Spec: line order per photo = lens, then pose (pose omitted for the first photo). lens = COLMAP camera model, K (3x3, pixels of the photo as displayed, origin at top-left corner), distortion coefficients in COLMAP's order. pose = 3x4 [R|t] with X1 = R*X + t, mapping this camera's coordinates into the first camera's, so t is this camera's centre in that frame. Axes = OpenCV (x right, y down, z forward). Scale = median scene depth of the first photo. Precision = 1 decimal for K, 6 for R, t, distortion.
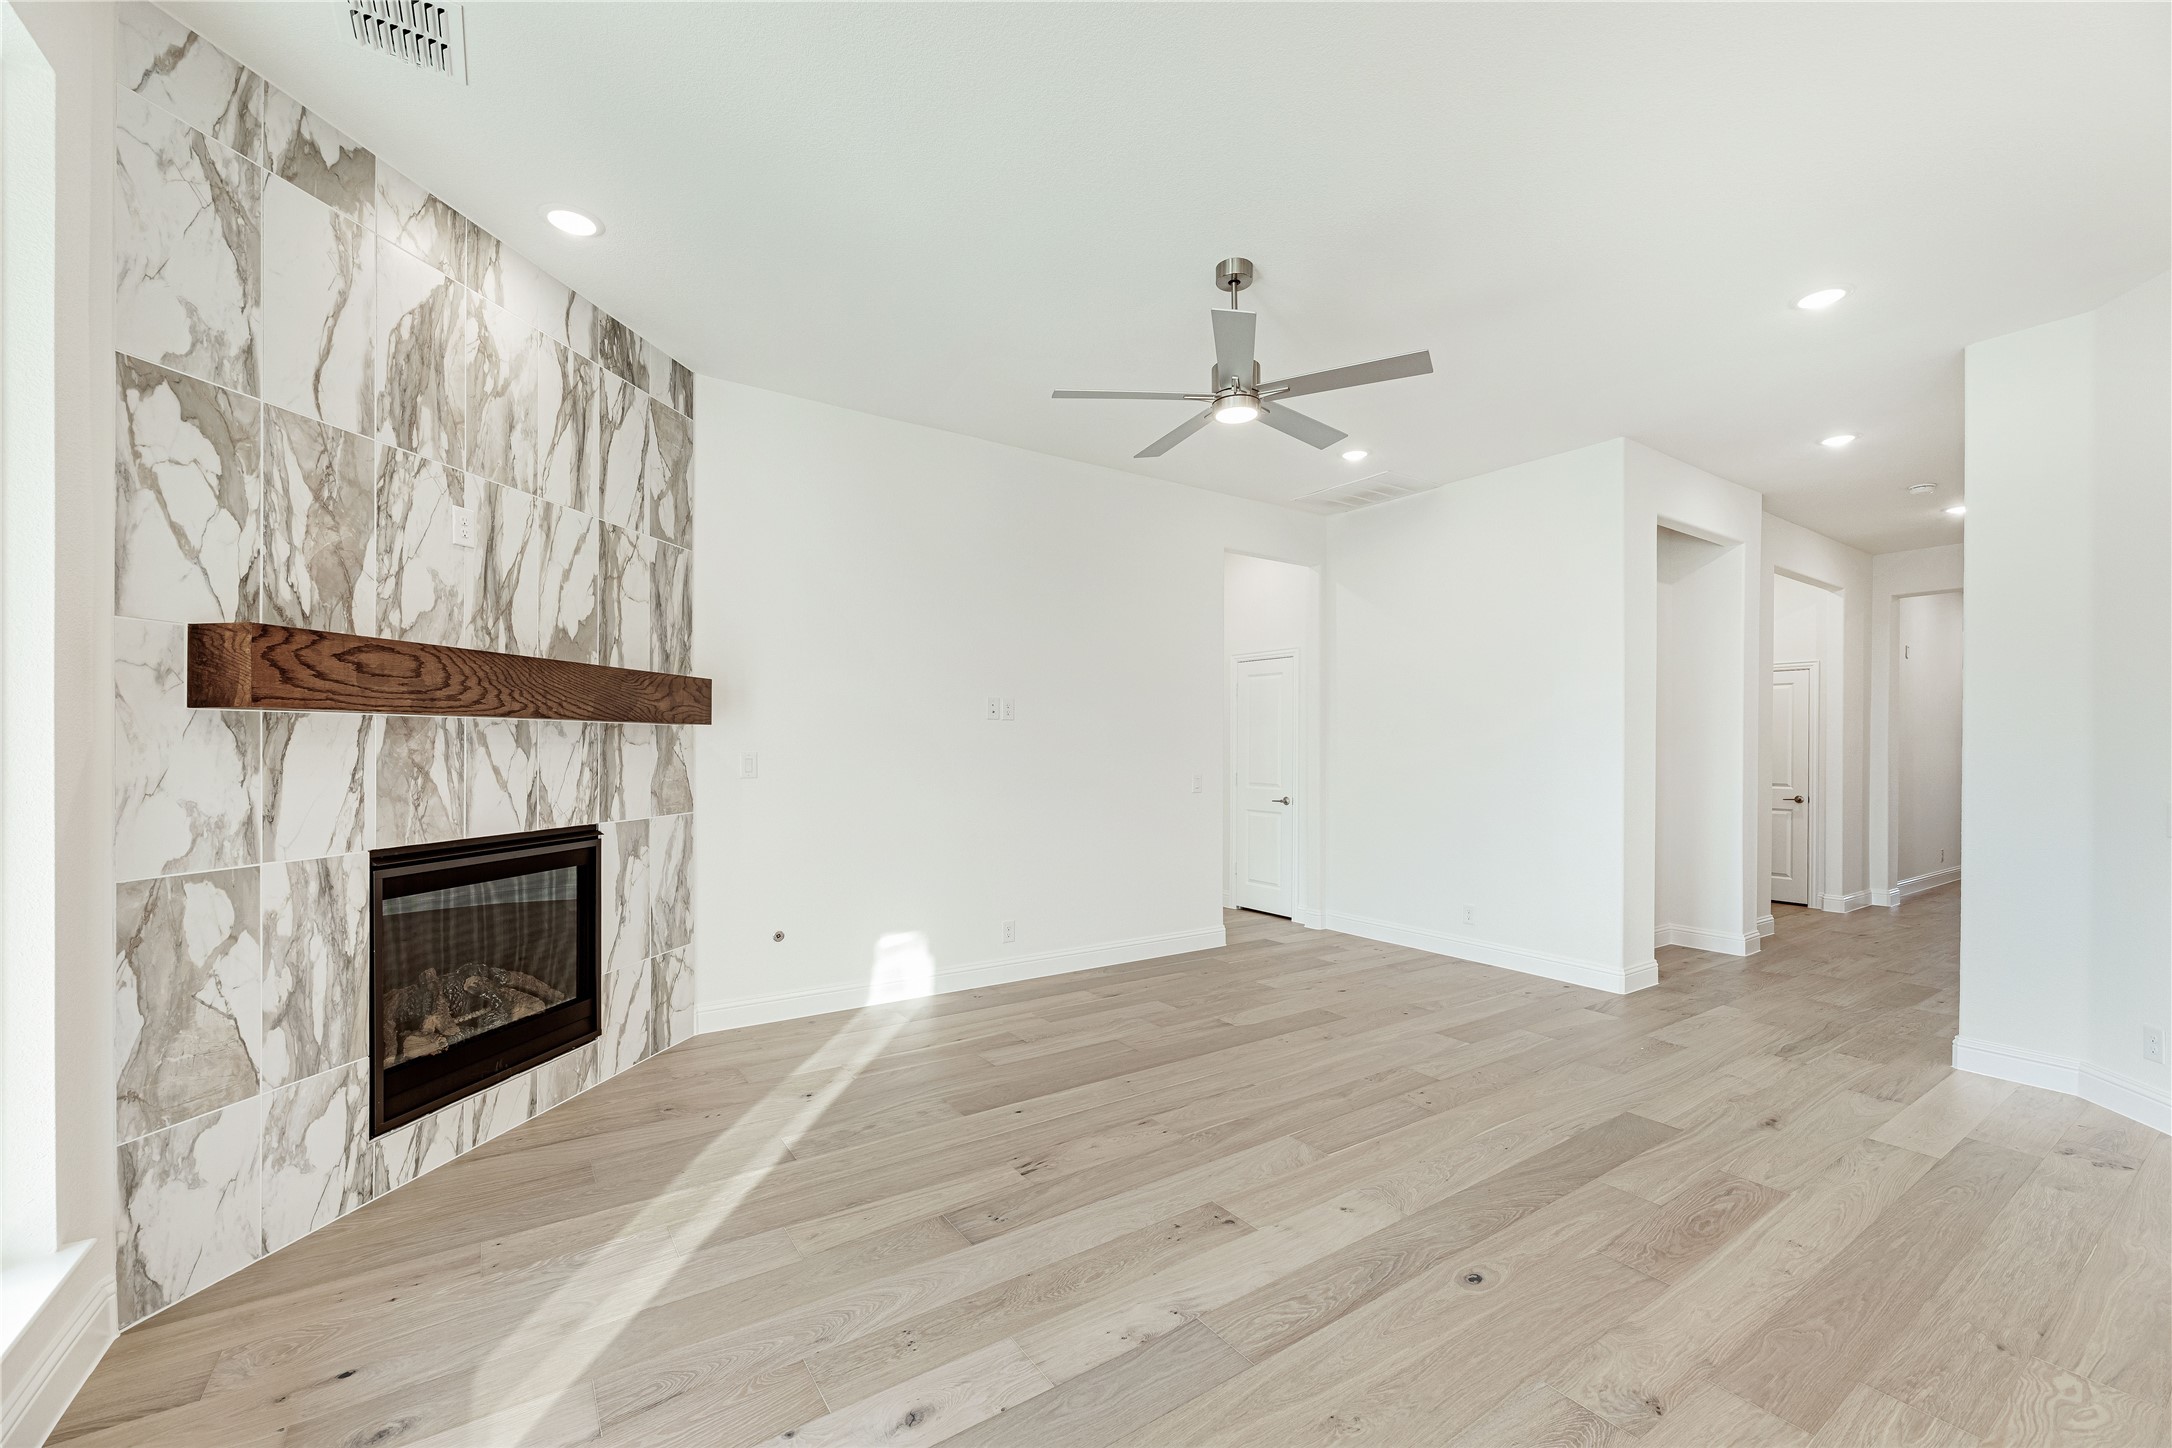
lens RADIAL K [[775.0, 0, 1118.2], [0, 775.0, 733.9], [0, 0, 1]] dist [-0.002348, -0.000074]
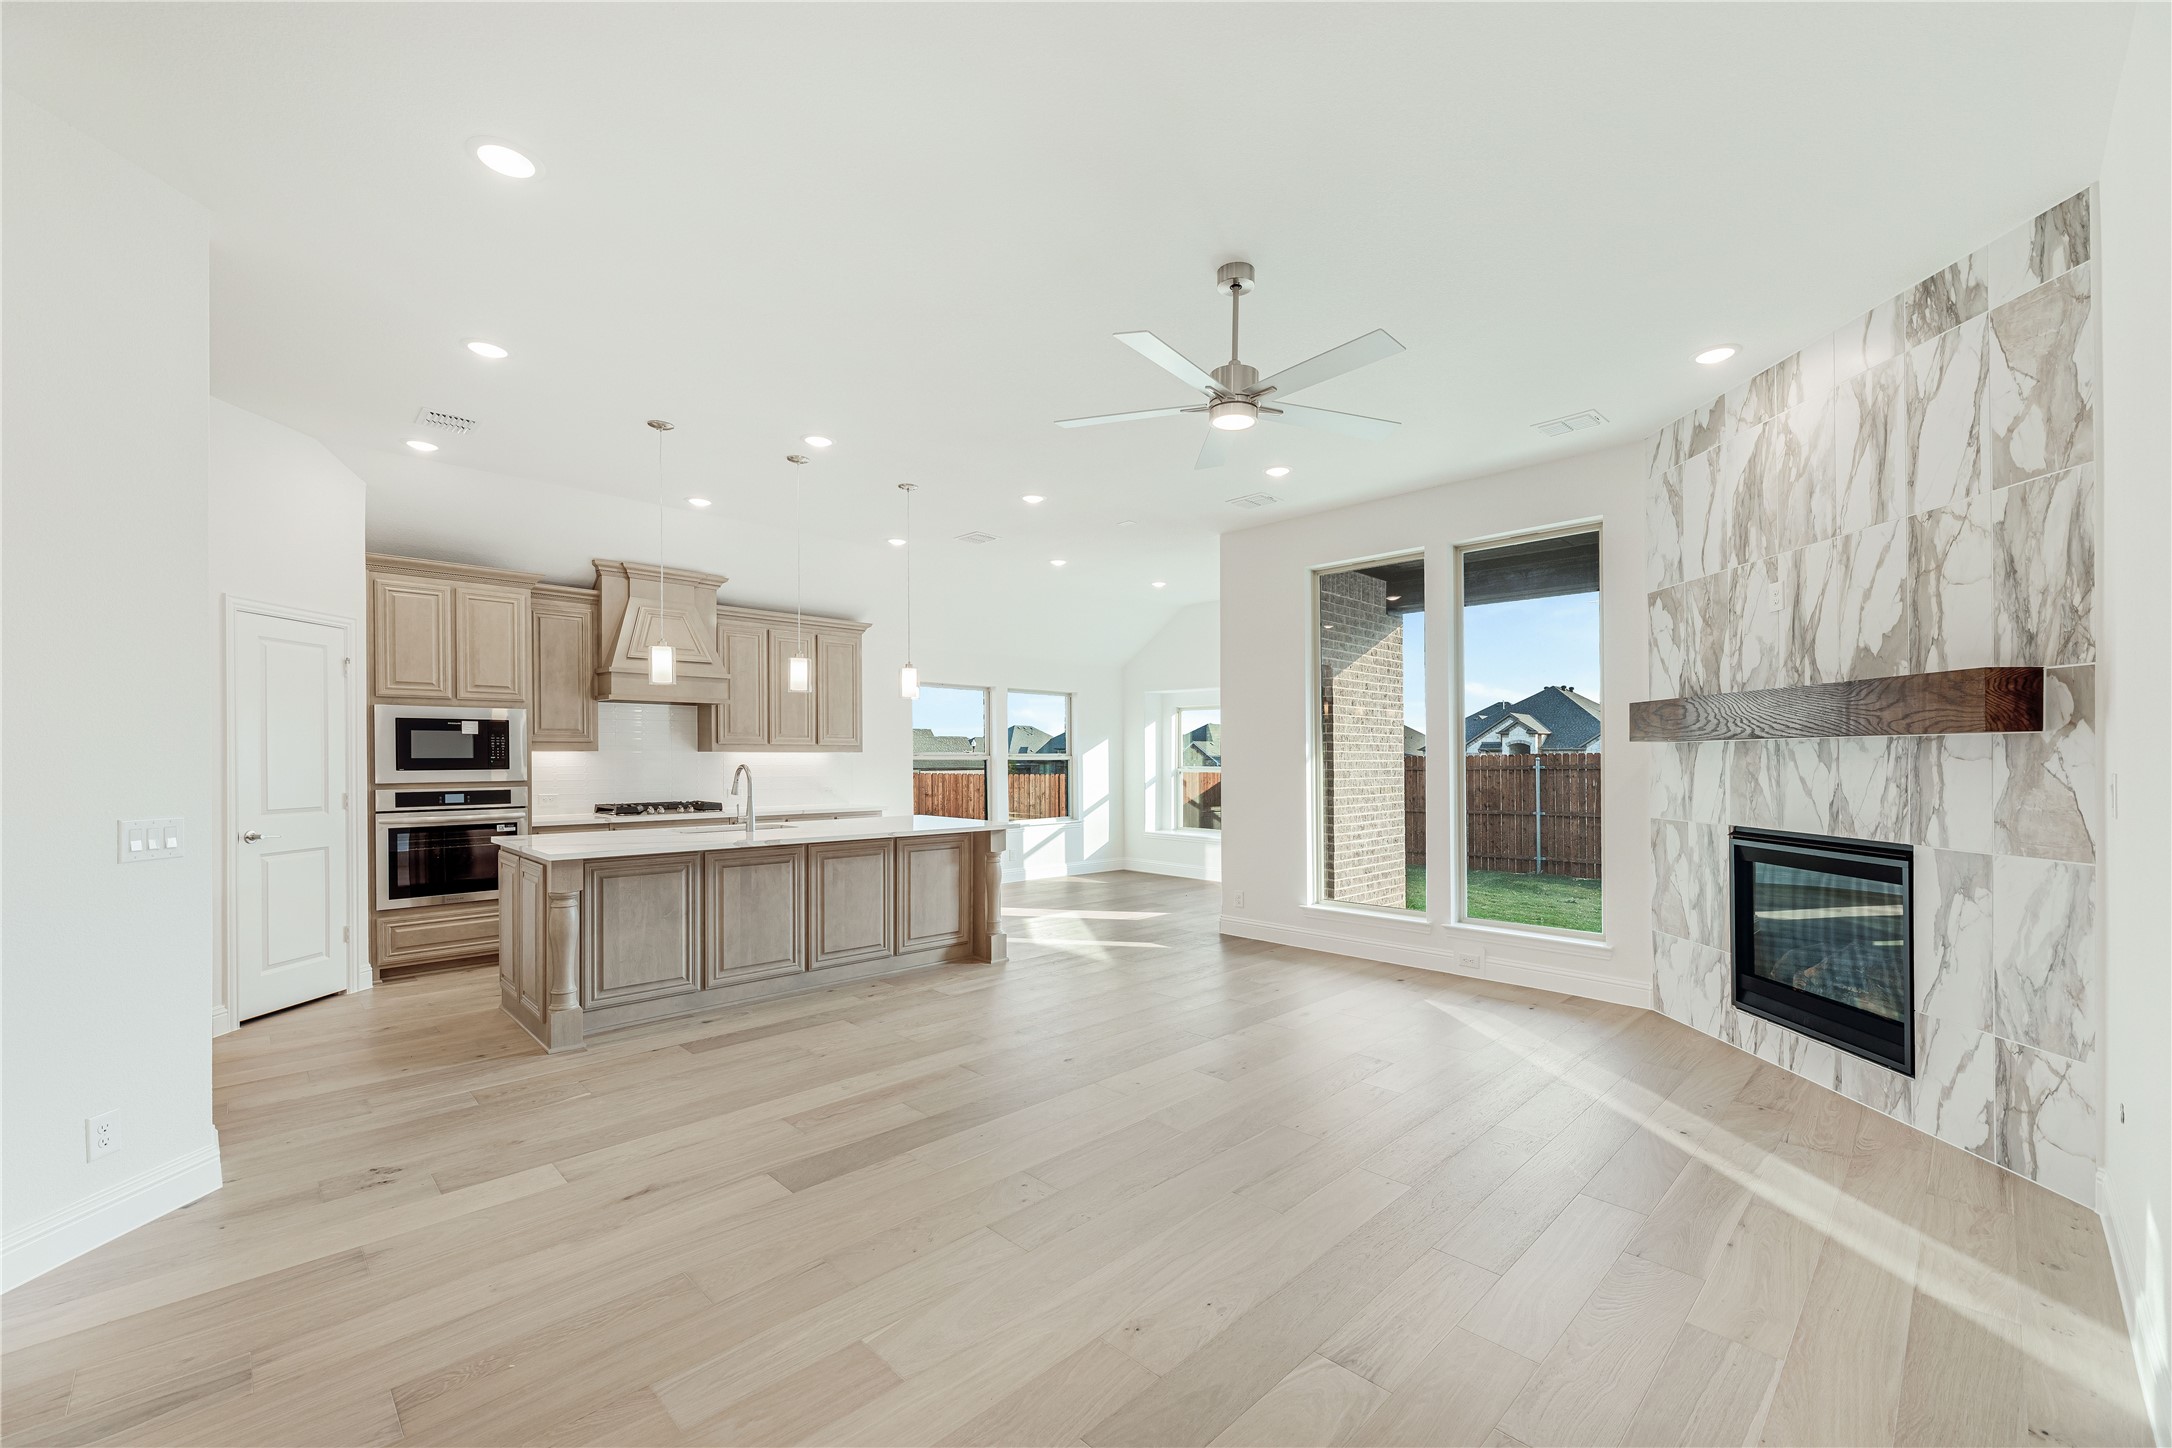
lens RADIAL K [[868.9, 0, 1090.5], [0, 868.9, 762.1], [0, 0, 1]] dist [0.001395, 0.000574]
pose [[-0.985167, -0.004811, -0.171530, 0.596201], [-0.003319, 0.999954, -0.008986, 0.037246], [0.171565, -0.008284, -0.985138, 2.338332]]
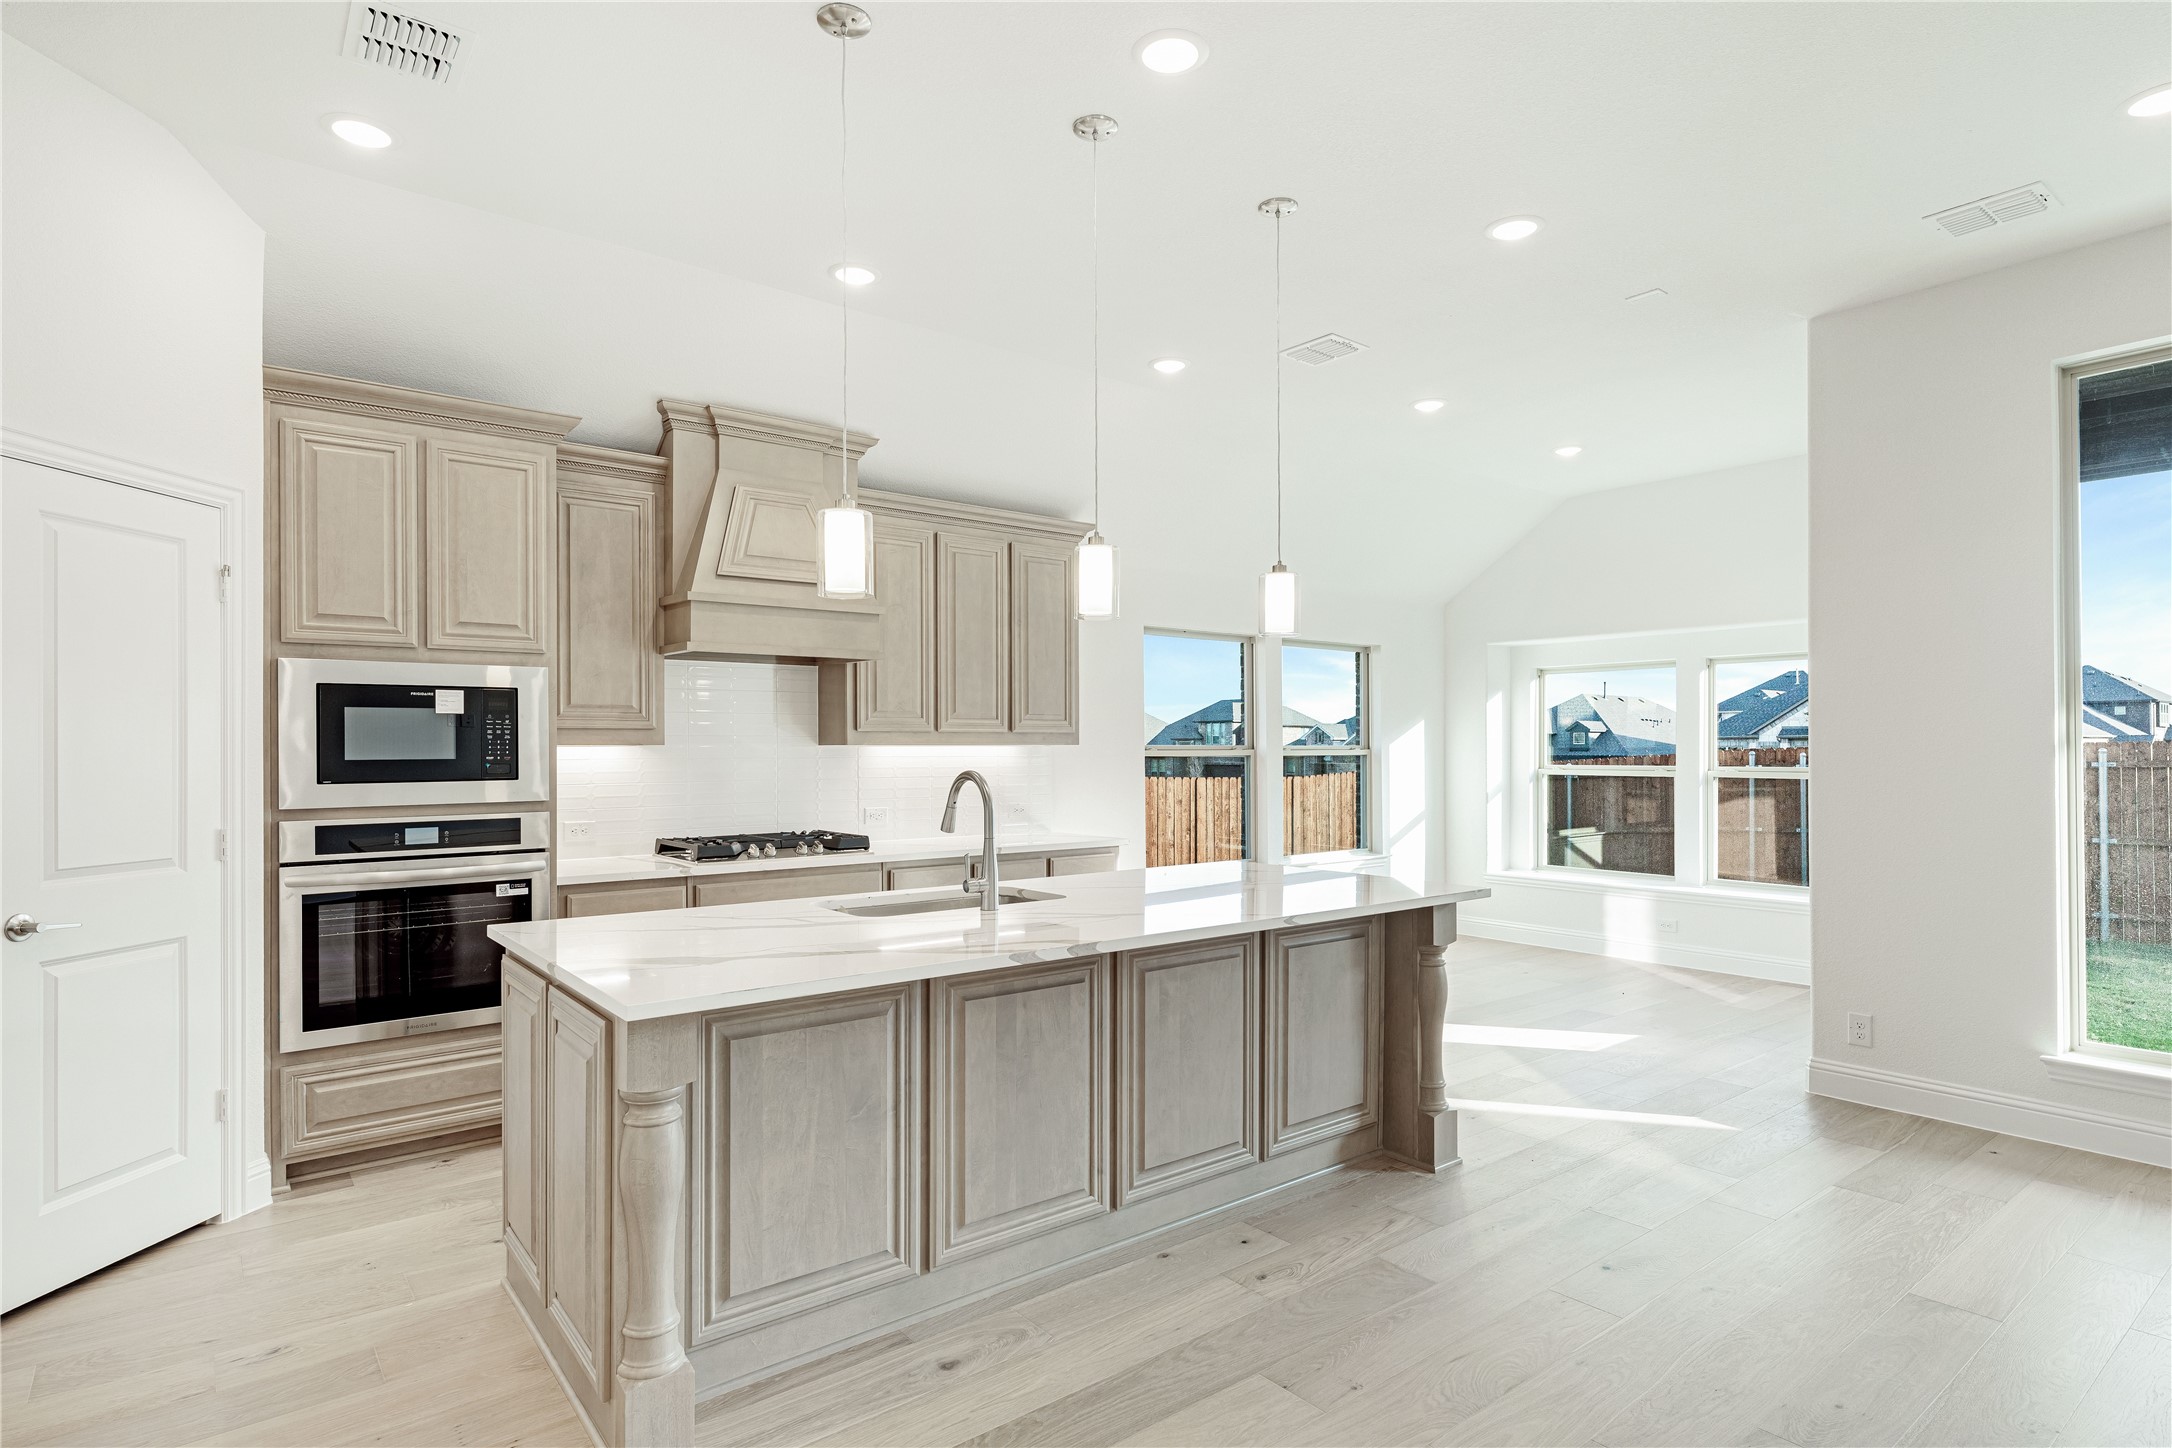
lens RADIAL K [[1120.3, 0, 1088.2], [0, 1120.3, 743.7], [0, 0, 1]] dist [0.000855, -0.000236]
pose [[-0.997929, -0.002867, -0.064262, 0.985933], [-0.001619, 0.999809, -0.019459, 0.020783], [0.064305, -0.019315, -0.997743, 1.501907]]
